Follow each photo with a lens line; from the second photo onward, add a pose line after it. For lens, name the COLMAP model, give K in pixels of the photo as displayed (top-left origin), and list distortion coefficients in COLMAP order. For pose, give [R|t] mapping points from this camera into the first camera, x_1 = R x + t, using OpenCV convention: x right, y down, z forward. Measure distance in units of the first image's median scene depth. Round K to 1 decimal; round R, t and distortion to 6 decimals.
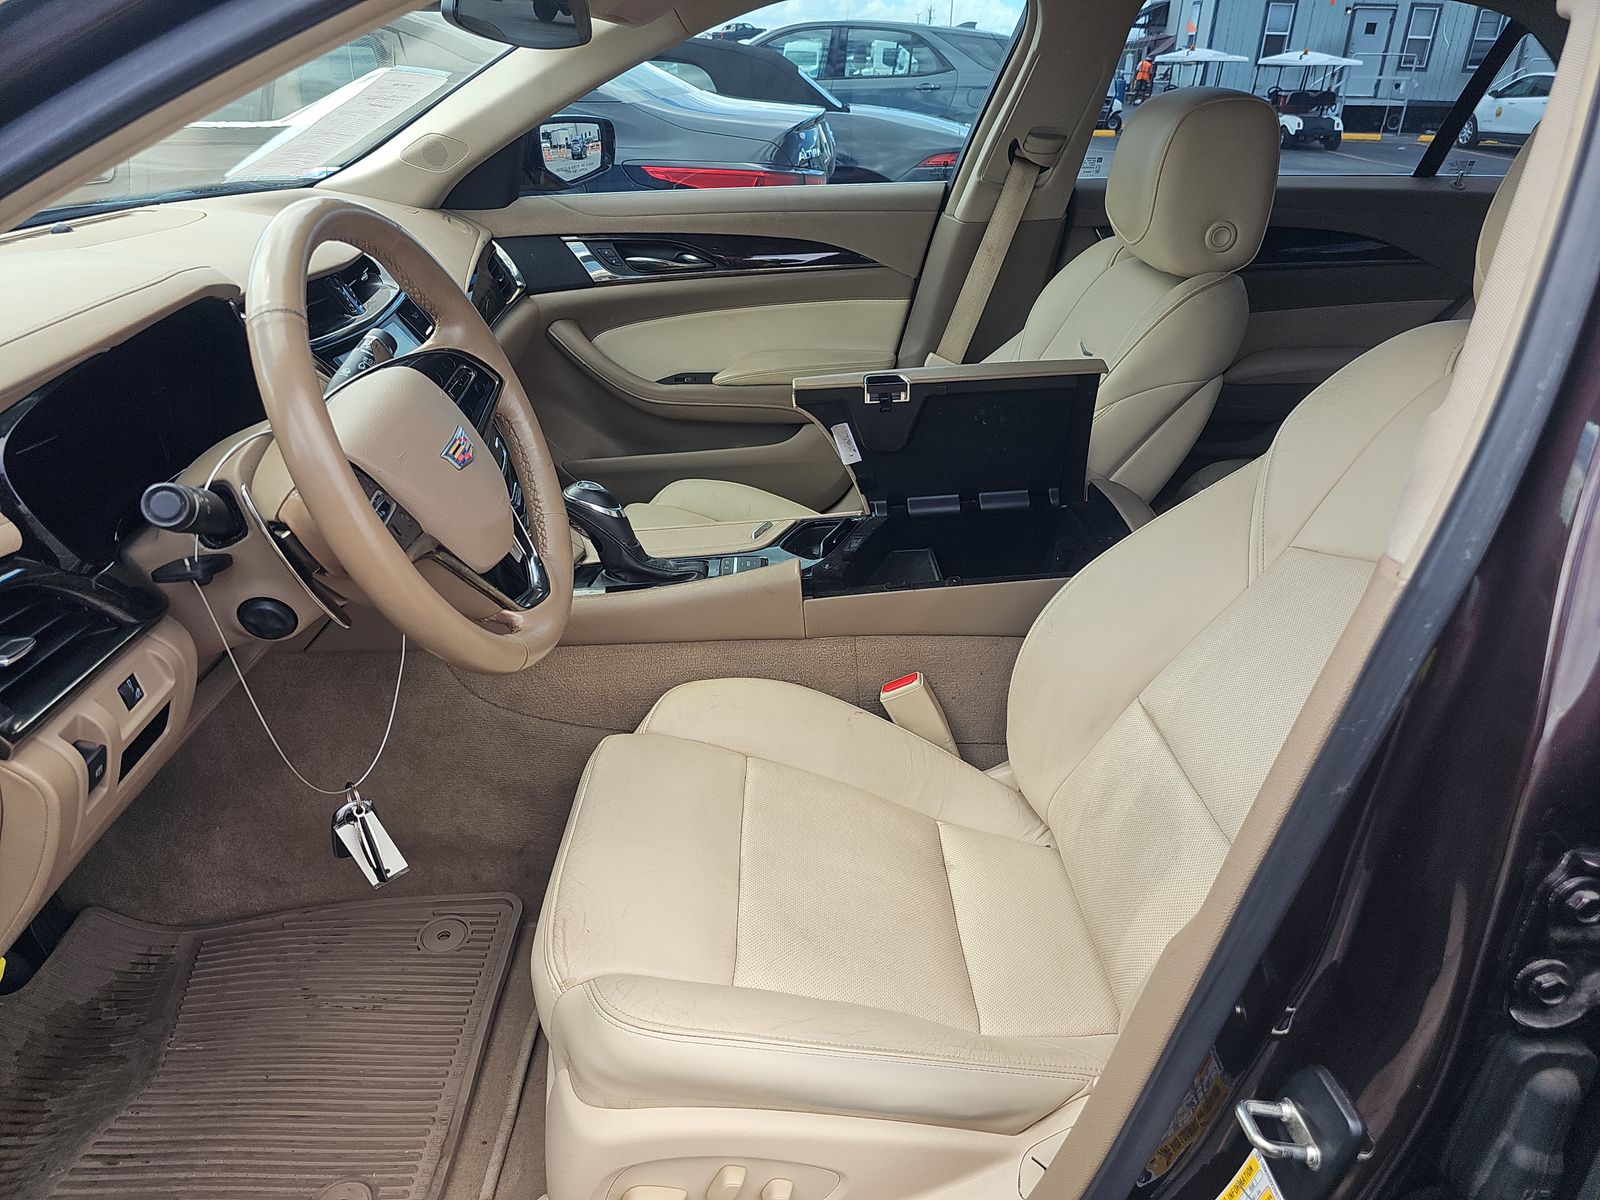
lens RADIAL K [[1159.9, 0, 800.0], [0, 1159.9, 600.0], [0, 0, 1]] dist [0.050364, -0.056674]
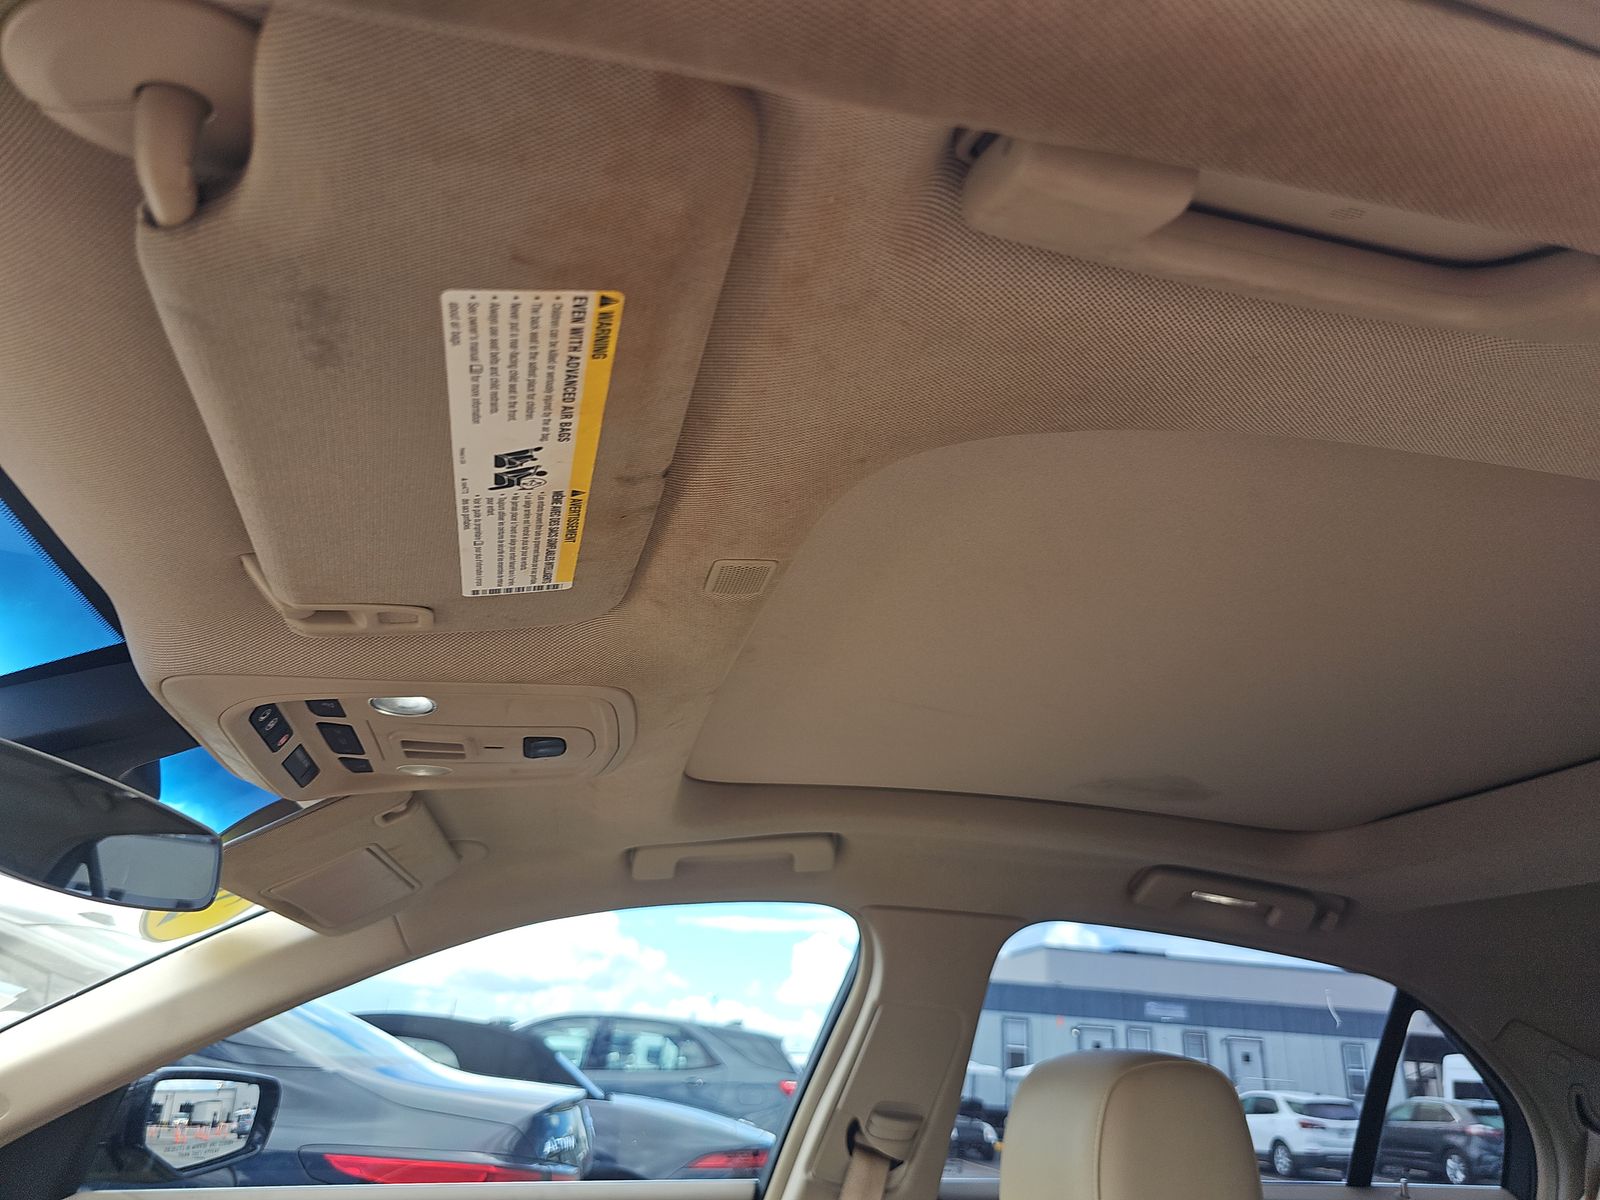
lens RADIAL K [[1159.9, 0, 800.0], [0, 1159.9, 600.0], [0, 0, 1]] dist [0.050364, -0.056674]
pose [[0.981884, 0.101256, 0.160157, 0.002940], [0.046228, 0.691688, -0.720715, -0.056135], [-0.183755, 0.715063, 0.674477, 0.165492]]
